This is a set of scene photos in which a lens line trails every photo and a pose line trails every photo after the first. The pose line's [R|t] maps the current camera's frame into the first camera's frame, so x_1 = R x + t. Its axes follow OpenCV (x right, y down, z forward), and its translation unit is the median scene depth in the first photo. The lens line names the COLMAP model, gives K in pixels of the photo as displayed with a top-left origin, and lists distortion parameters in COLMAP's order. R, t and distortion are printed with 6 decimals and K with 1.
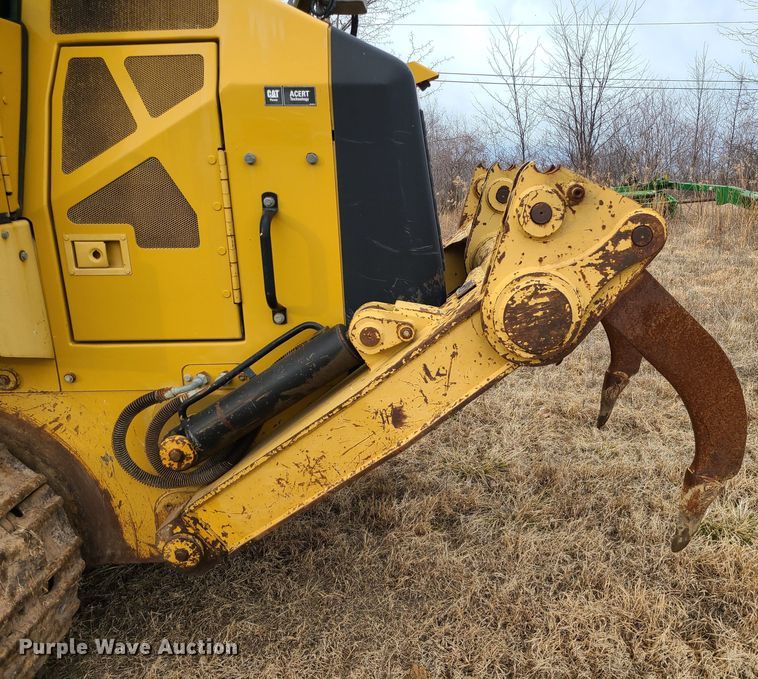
lens RADIAL K [[656.6, 0, 379.5], [0, 656.6, 343.1], [0, 0, 1]] dist [0.053045, -0.037257]
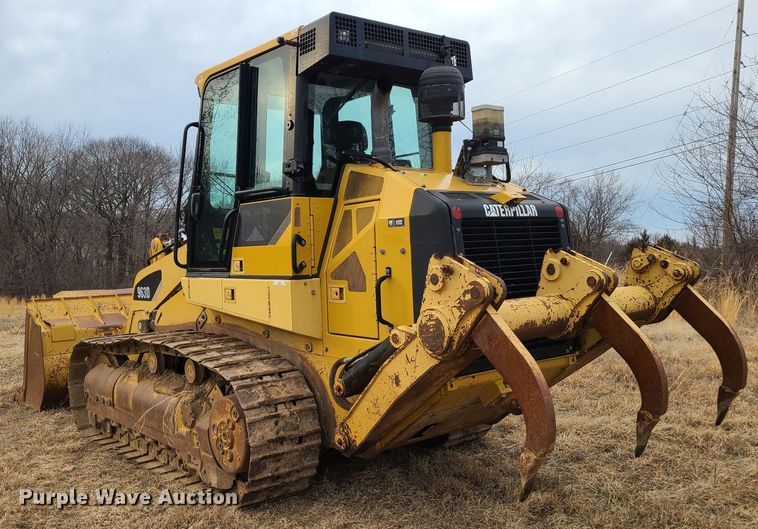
lens RADIAL K [[743.8, 0, 380.1], [0, 743.8, 270.4], [0, 0, 1]] dist [0.042740, 0.000000]
pose [[0.612025, 0.014981, -0.790696, 1.699038], [-0.185876, 0.974537, -0.125410, 0.079014], [0.768684, 0.223726, 0.599226, -0.417771]]
